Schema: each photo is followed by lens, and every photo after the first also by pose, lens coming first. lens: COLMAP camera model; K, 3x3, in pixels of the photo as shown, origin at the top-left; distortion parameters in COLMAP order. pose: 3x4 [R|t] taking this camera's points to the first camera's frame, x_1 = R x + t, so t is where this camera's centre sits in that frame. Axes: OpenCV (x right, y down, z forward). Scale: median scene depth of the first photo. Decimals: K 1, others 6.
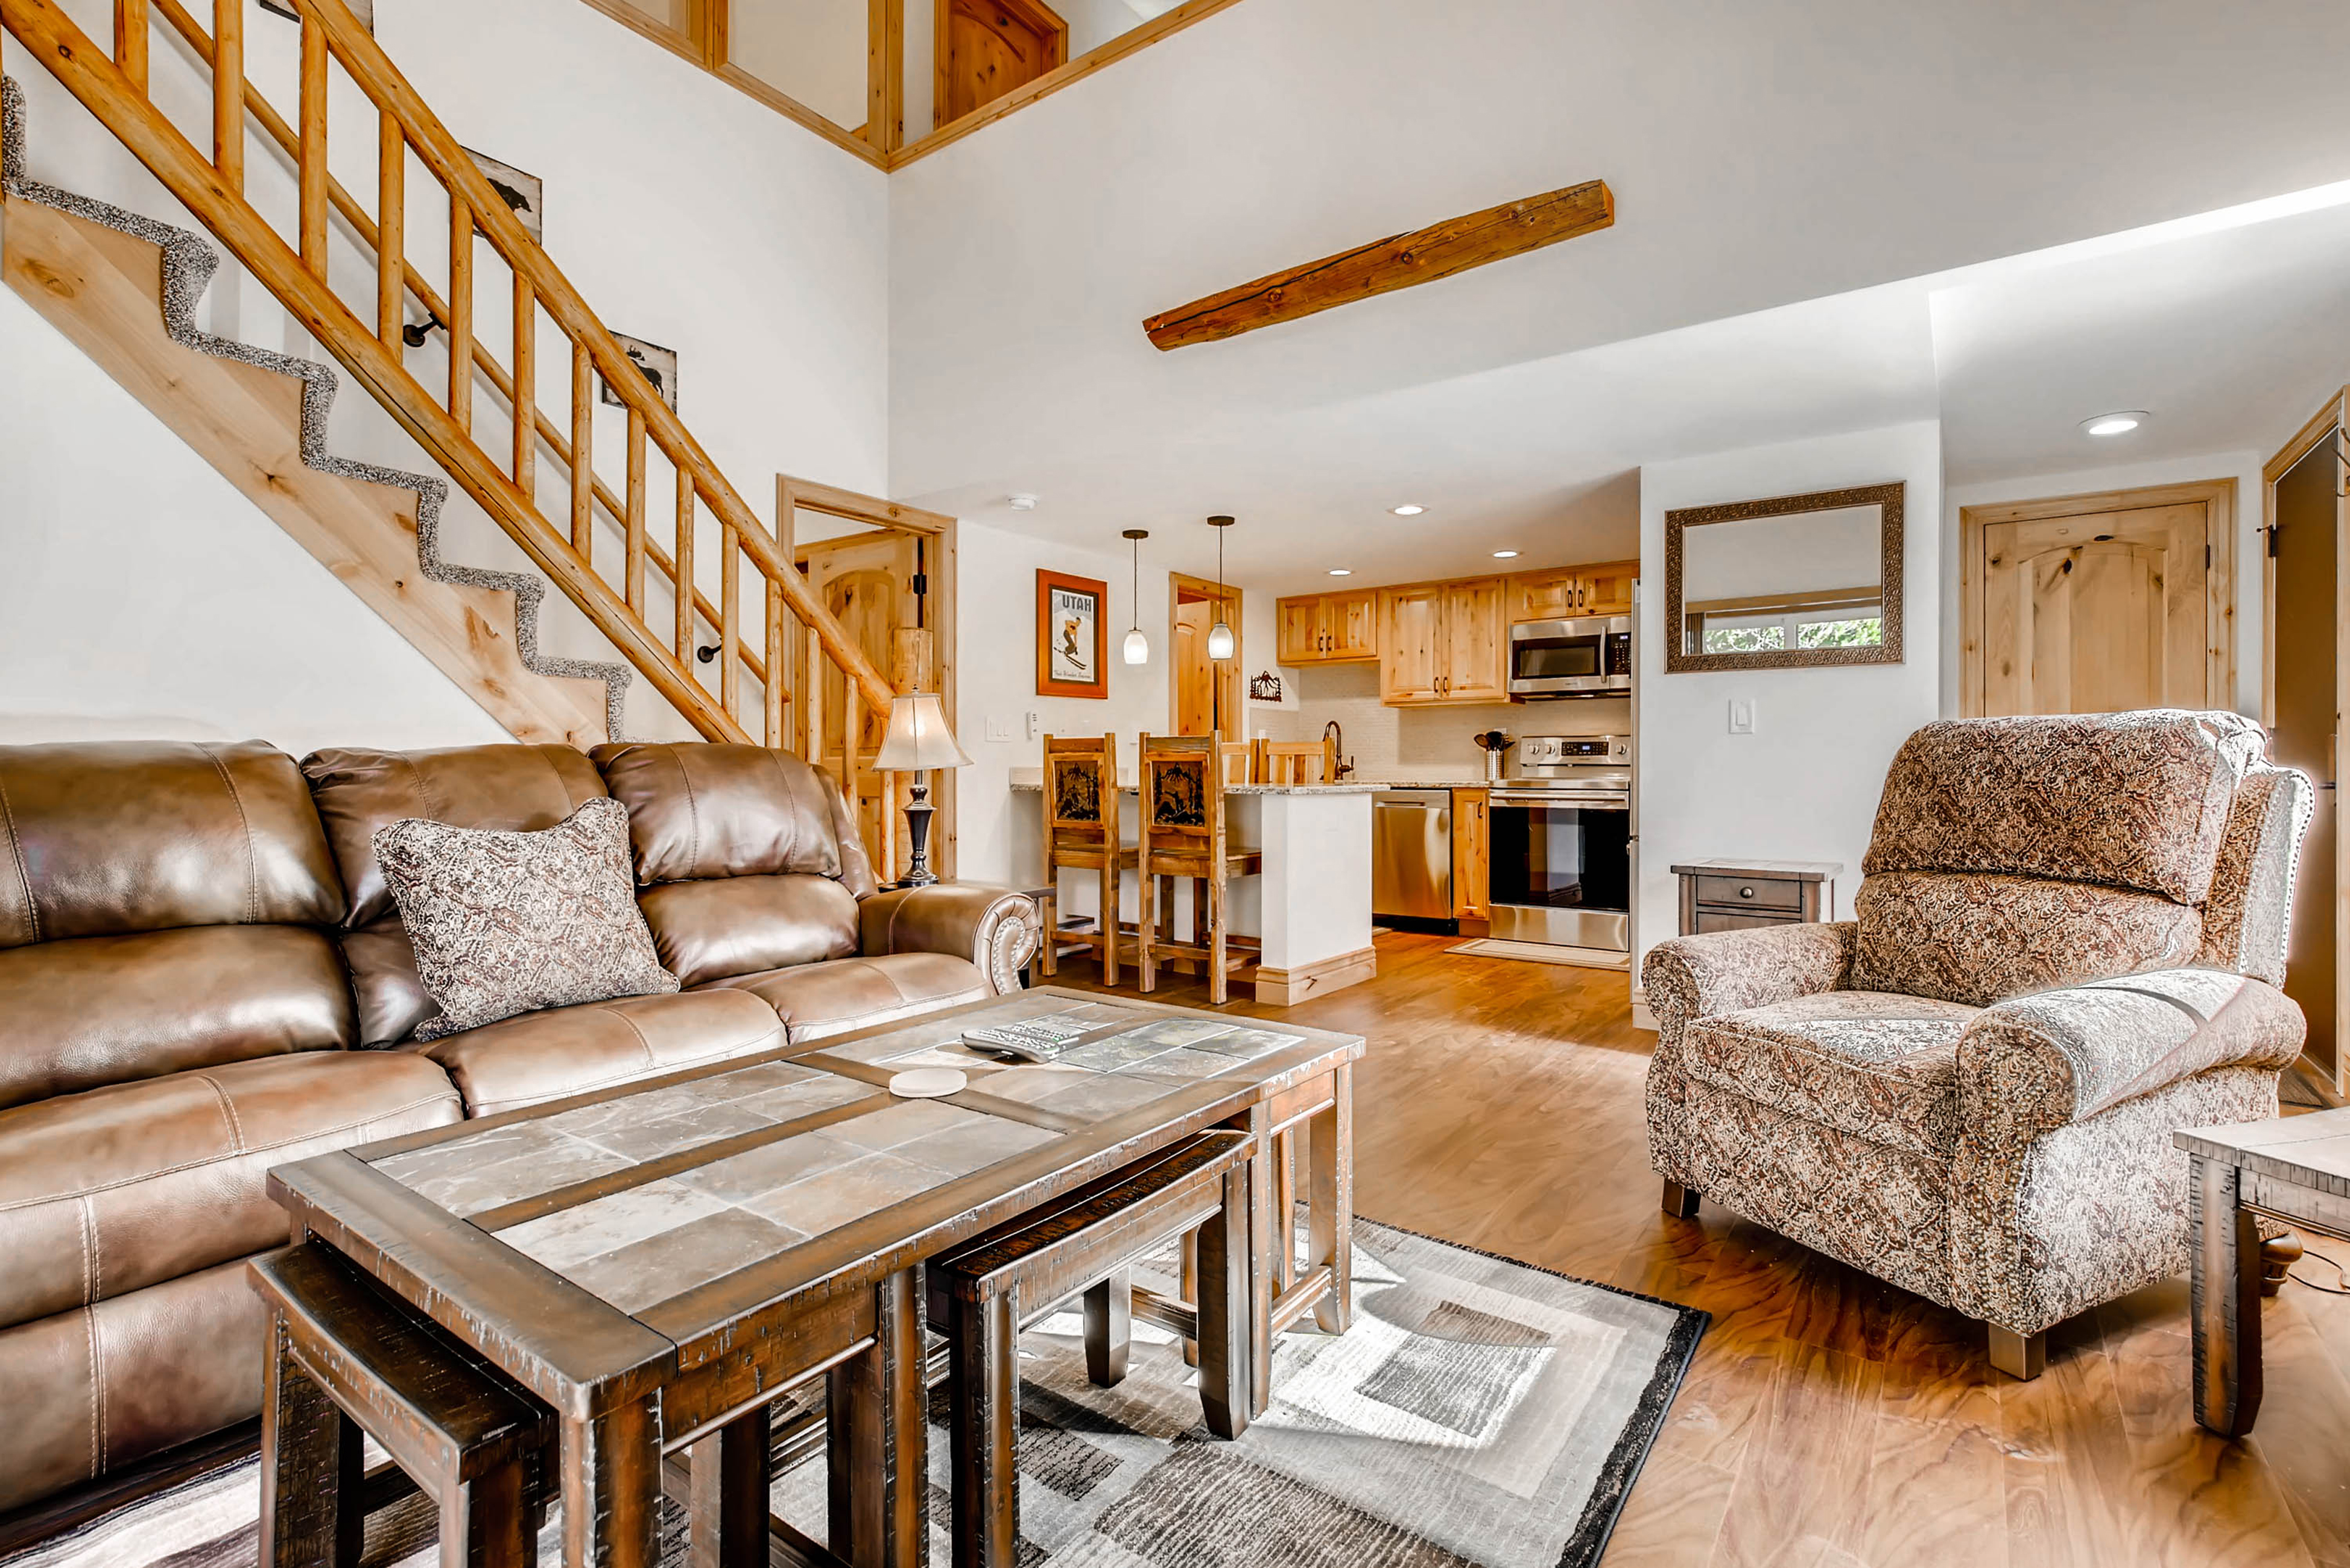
lens RADIAL K [[1064.1, 0, 1186.5], [0, 1064.1, 775.2], [0, 0, 1]] dist [0.000608, -0.000005]
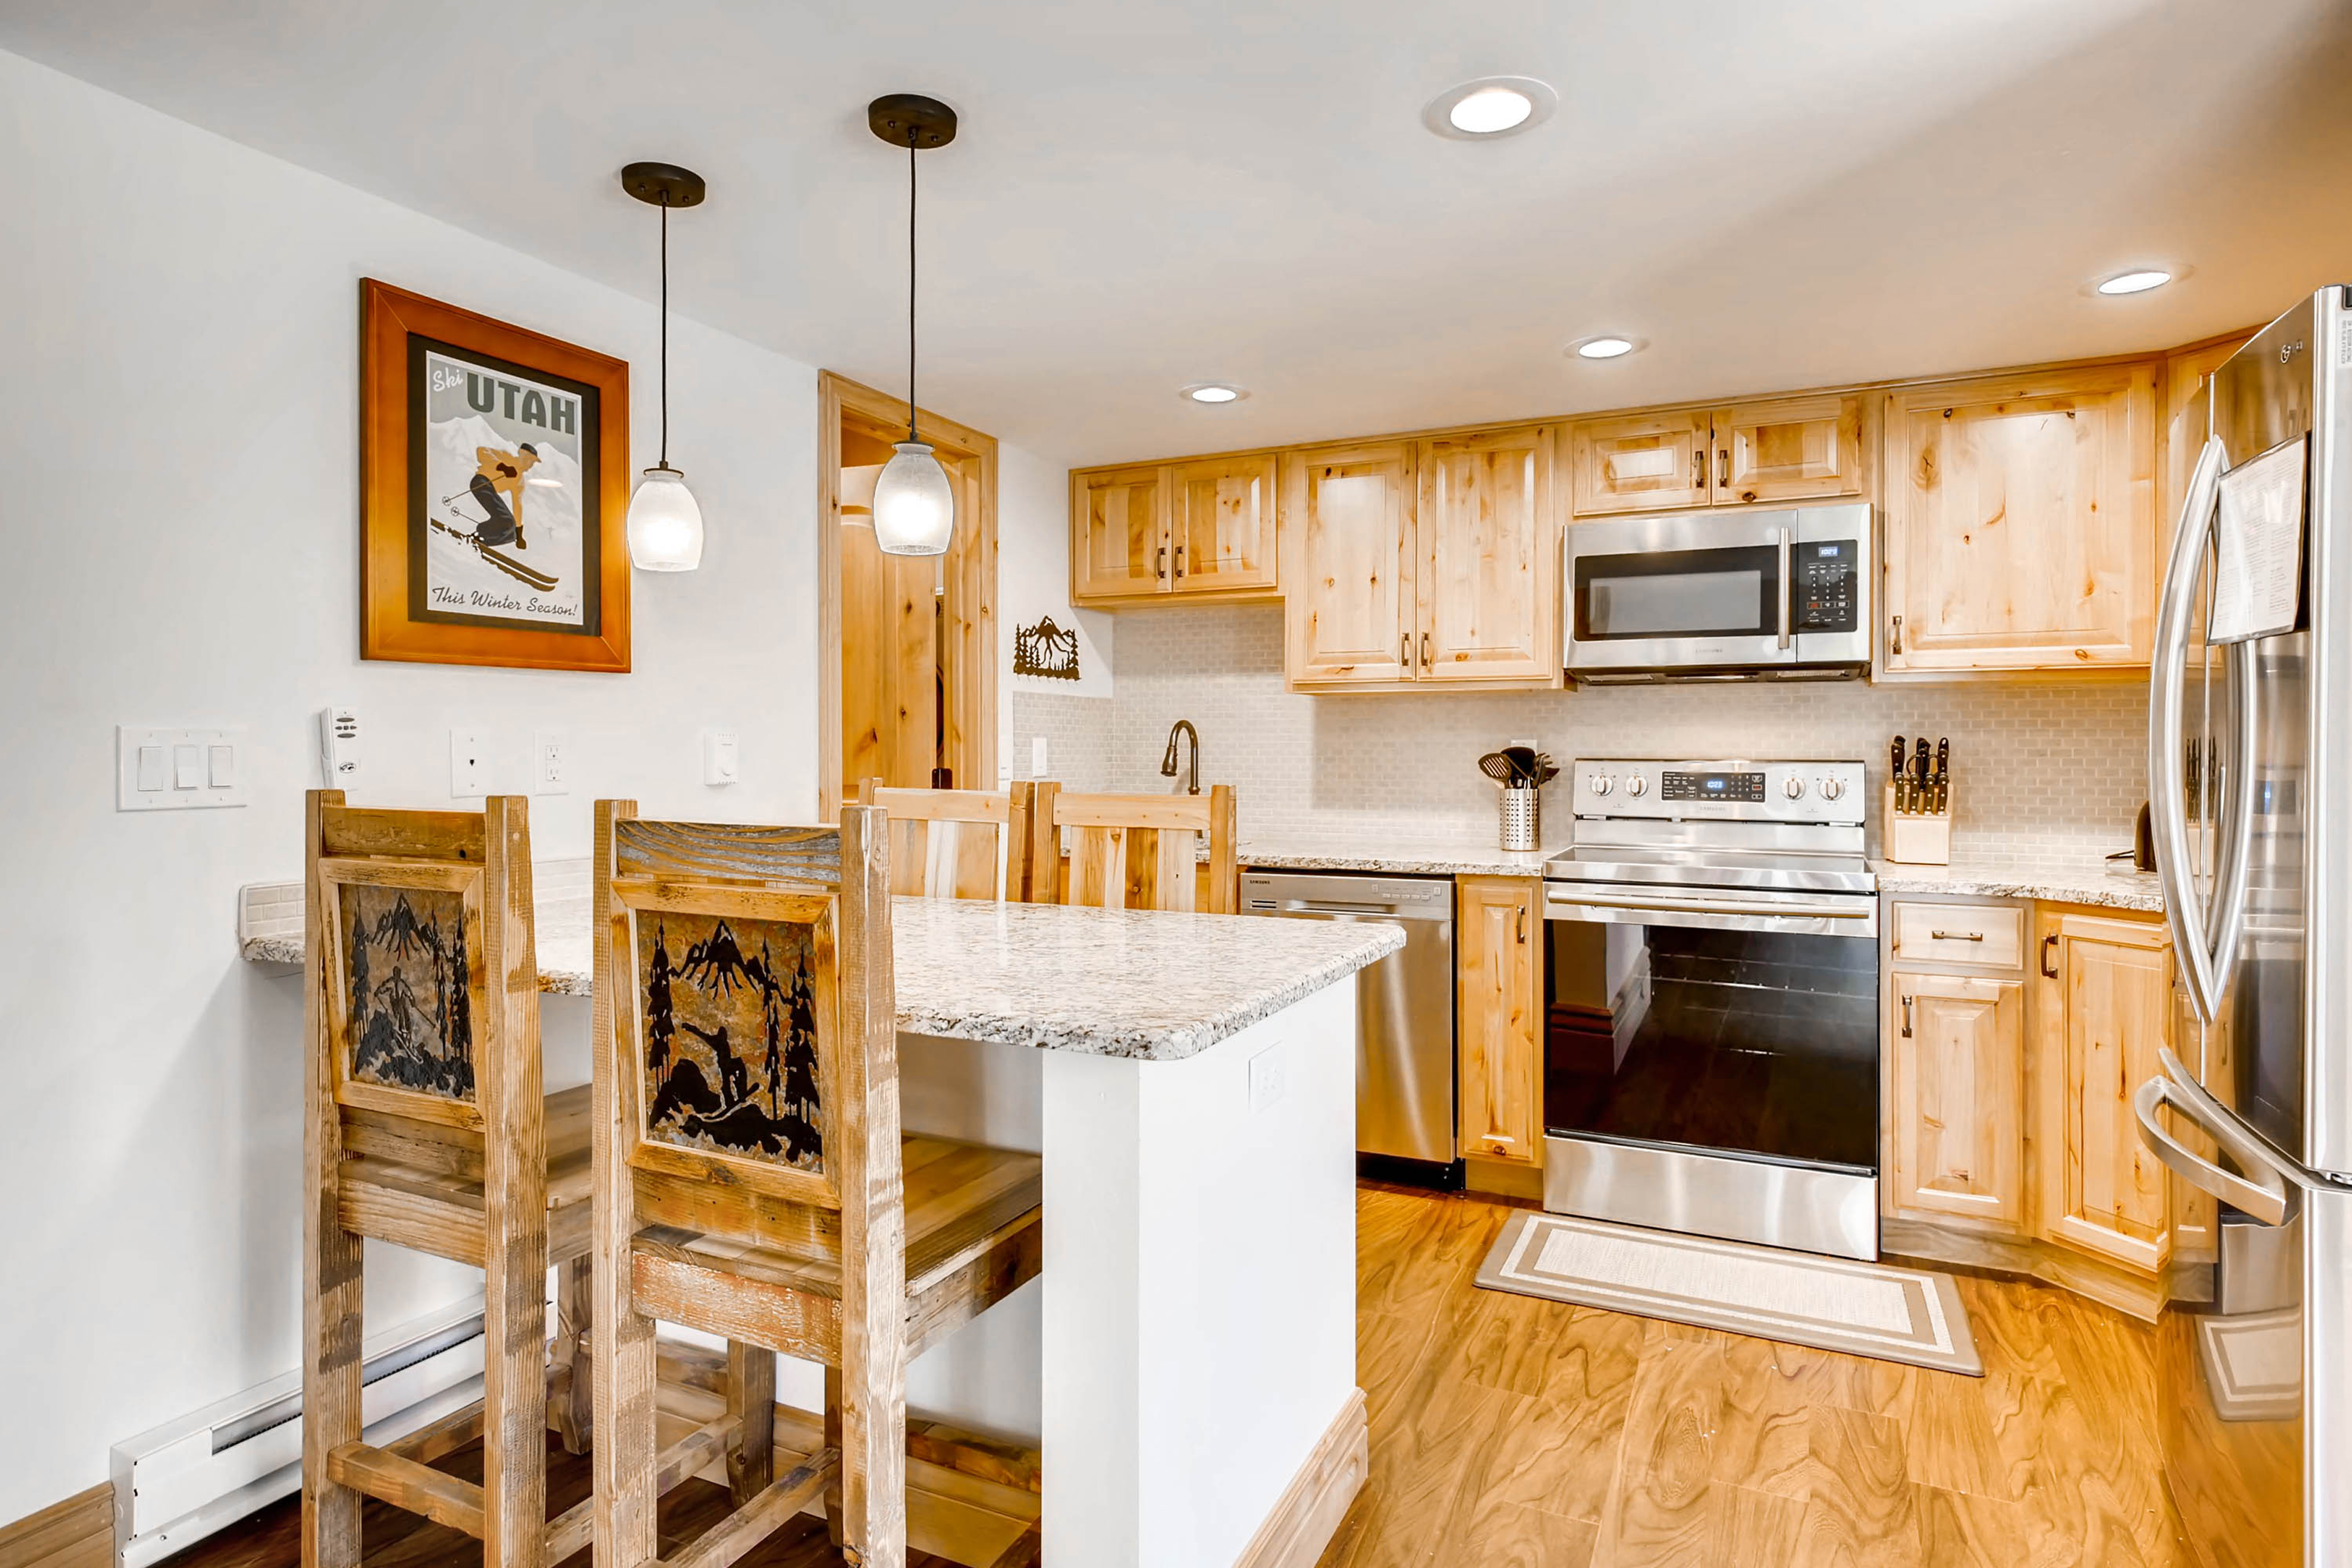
lens RADIAL K [[1284.1, 0, 1184.2], [0, 1284.1, 764.7], [0, 0, 1]] dist [0.006357, 0.000254]
pose [[0.983114, -0.001074, 0.182993, 0.033508], [0.000436, 0.999994, 0.003523, -0.037906], [-0.182995, -0.003384, 0.983108, 0.483781]]
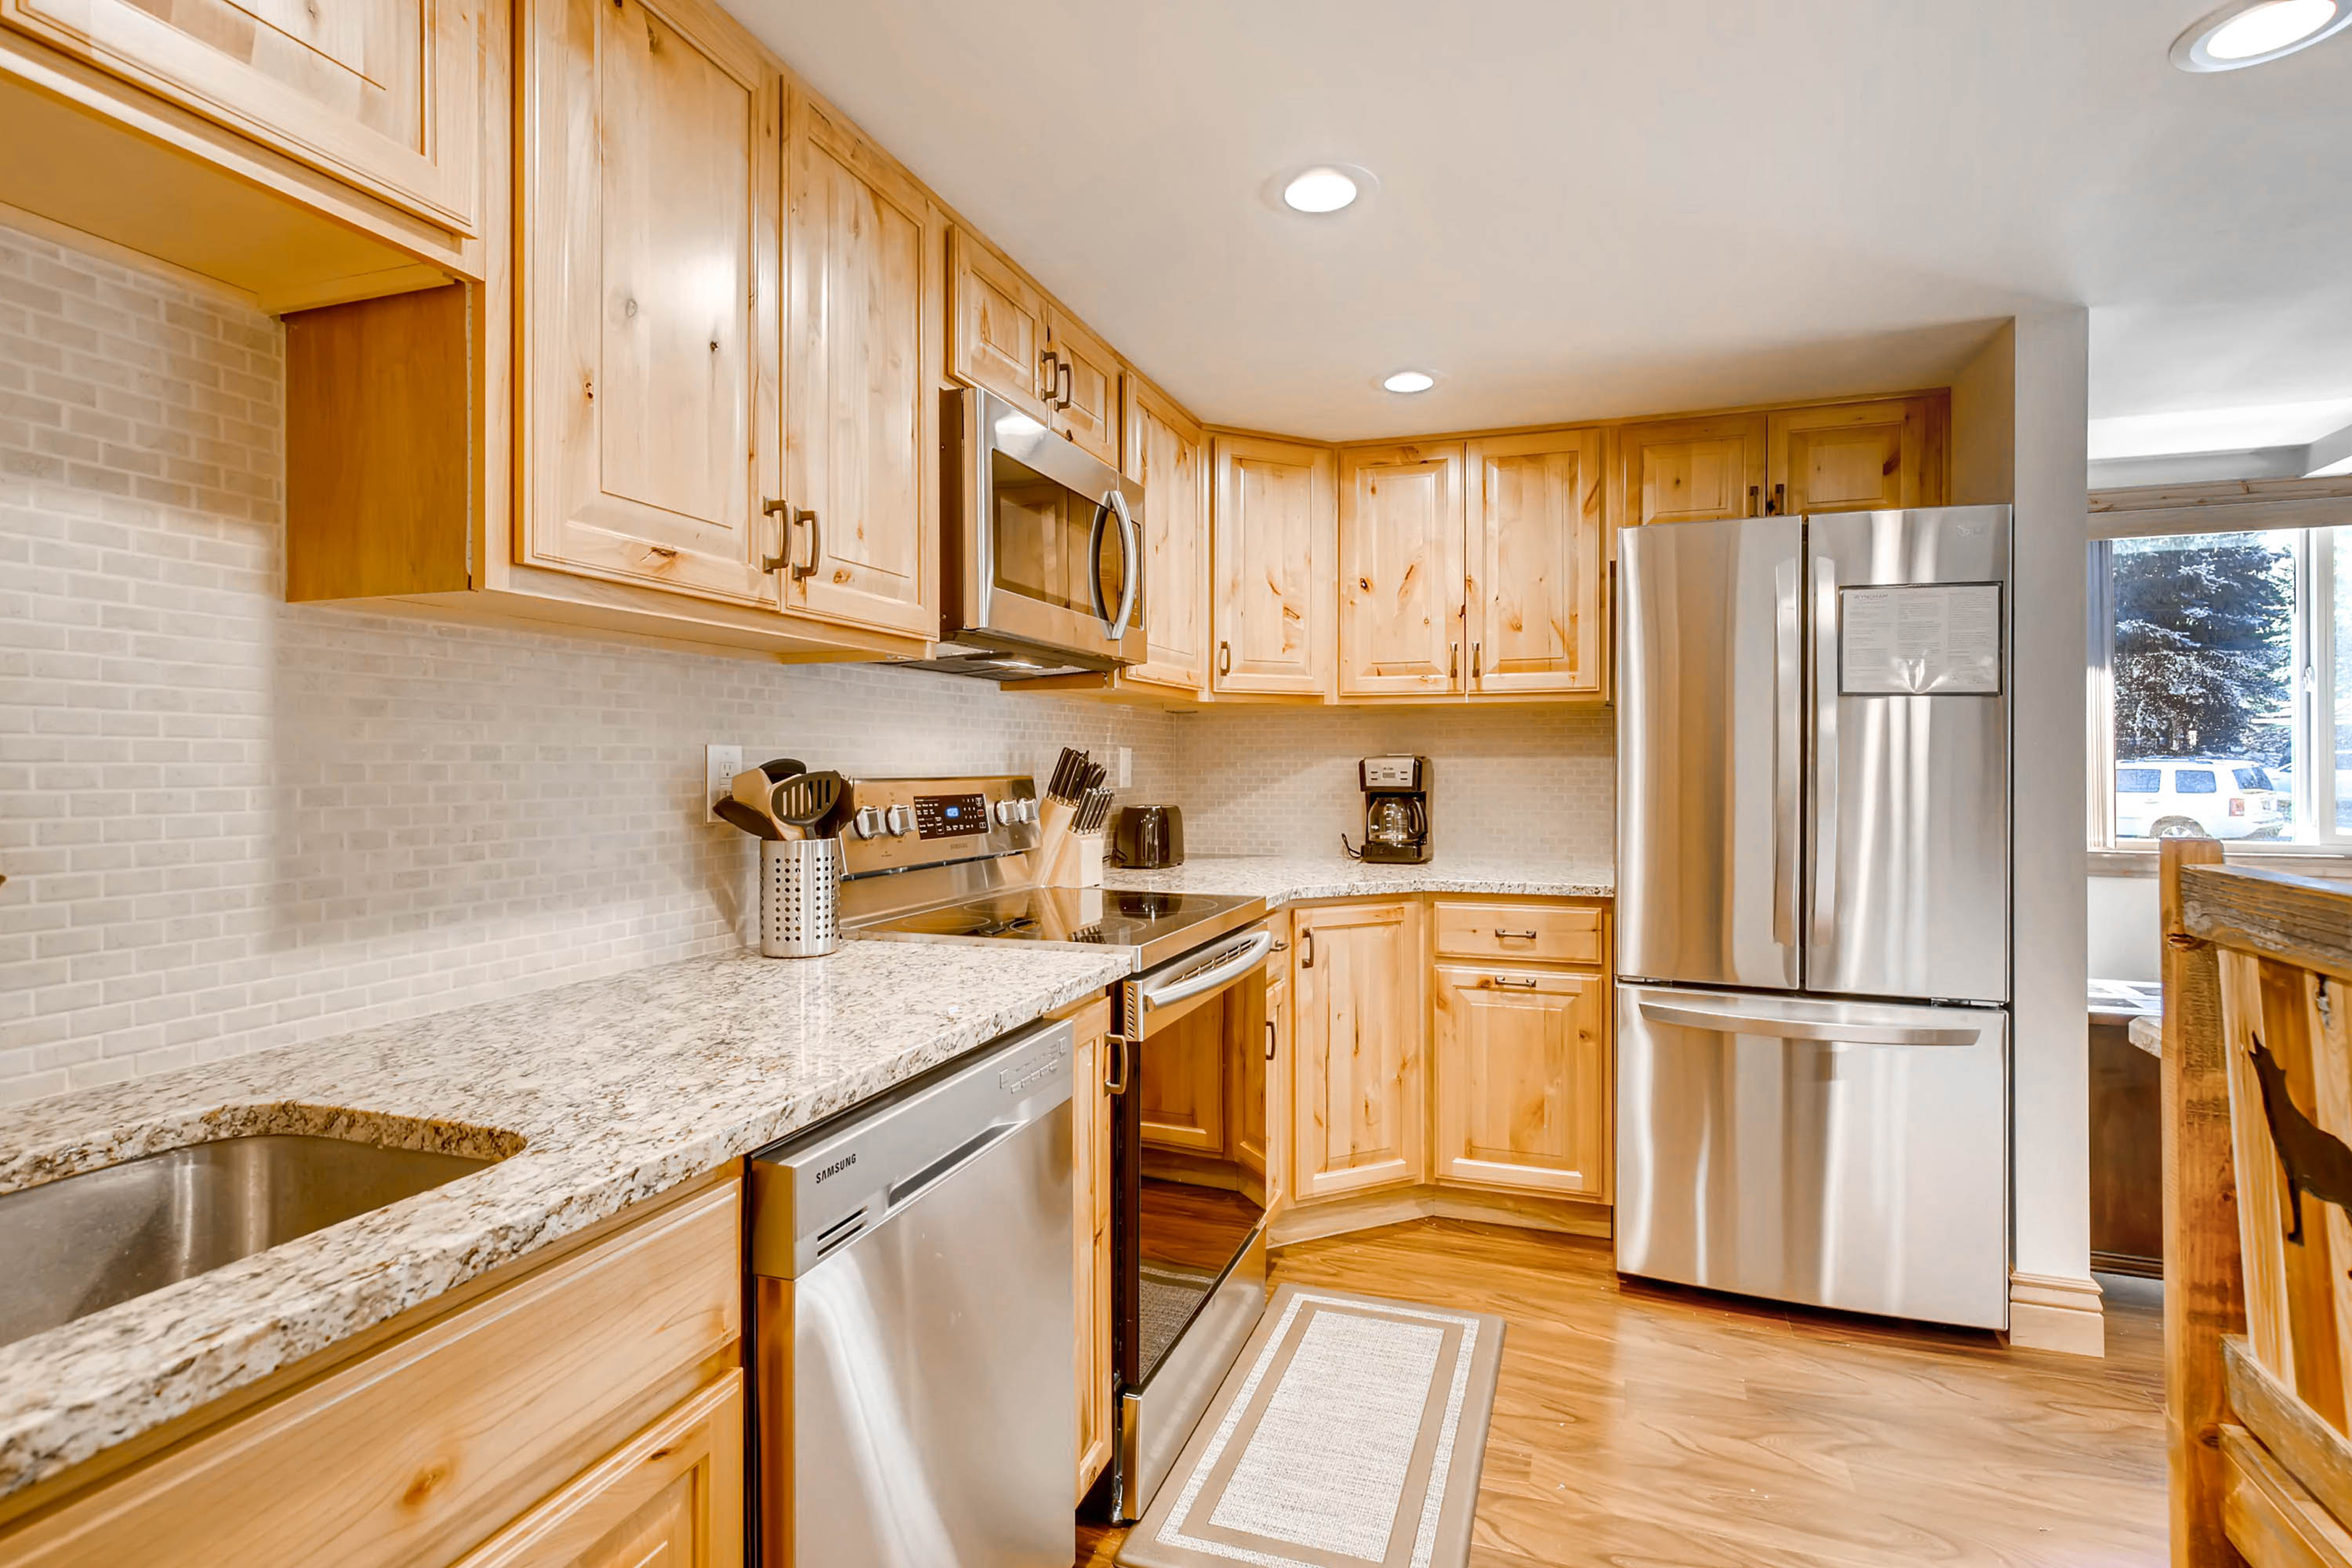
lens RADIAL K [[1179.3, 0, 1176.7], [0, 1179.3, 769.9], [0, 0, 1]] dist [0.016029, -0.000144]
pose [[-0.285766, -0.007775, 0.958268, -0.012599], [0.006646, 0.999927, 0.010095, -0.044040], [-0.958277, 0.009254, -0.285693, 1.065518]]
